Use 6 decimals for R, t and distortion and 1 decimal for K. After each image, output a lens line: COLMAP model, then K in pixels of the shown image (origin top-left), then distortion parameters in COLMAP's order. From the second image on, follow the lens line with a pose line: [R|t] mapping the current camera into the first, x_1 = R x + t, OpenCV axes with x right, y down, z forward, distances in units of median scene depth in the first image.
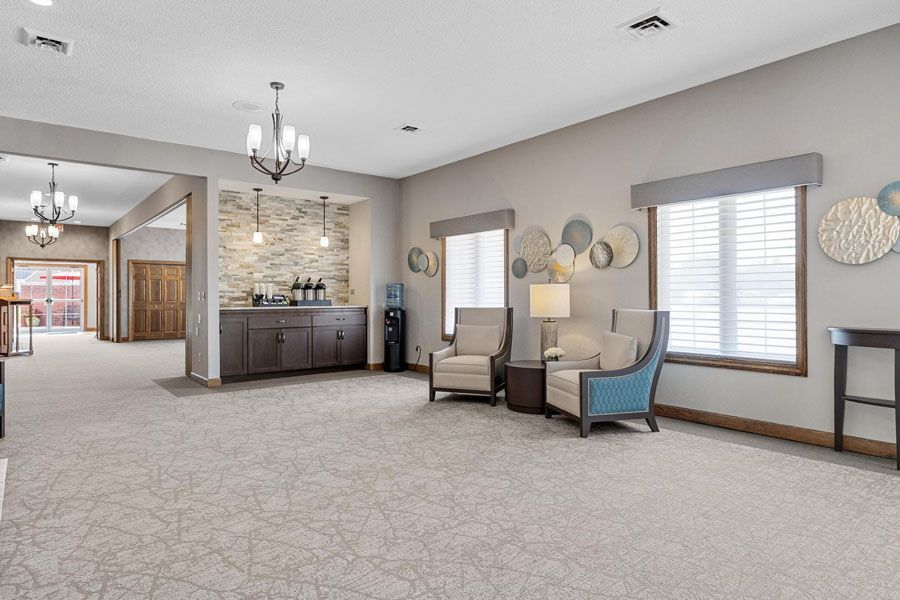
lens RADIAL K [[557.4, 0, 452.4], [0, 557.4, 293.1], [0, 0, 1]] dist [-0.012719, 0.003219]
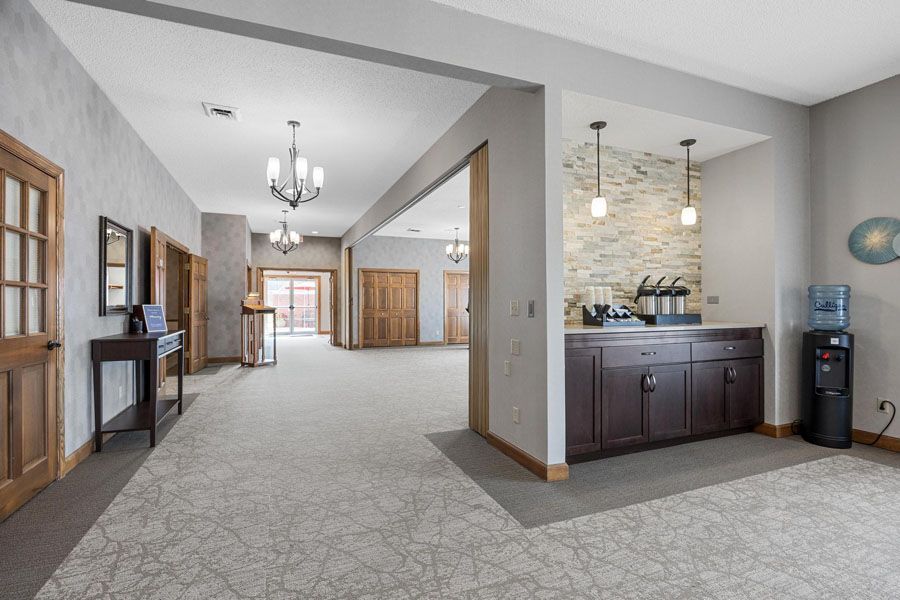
lens RADIAL K [[424.1, 0, 444.5], [0, 424.1, 303.0], [0, 0, 1]] dist [-0.015564, -0.000215]
pose [[0.959951, 0.001001, -0.280167, -0.373427], [0.001052, 0.999974, 0.007175, -0.002953], [0.280166, -0.007183, 0.959925, 0.518803]]
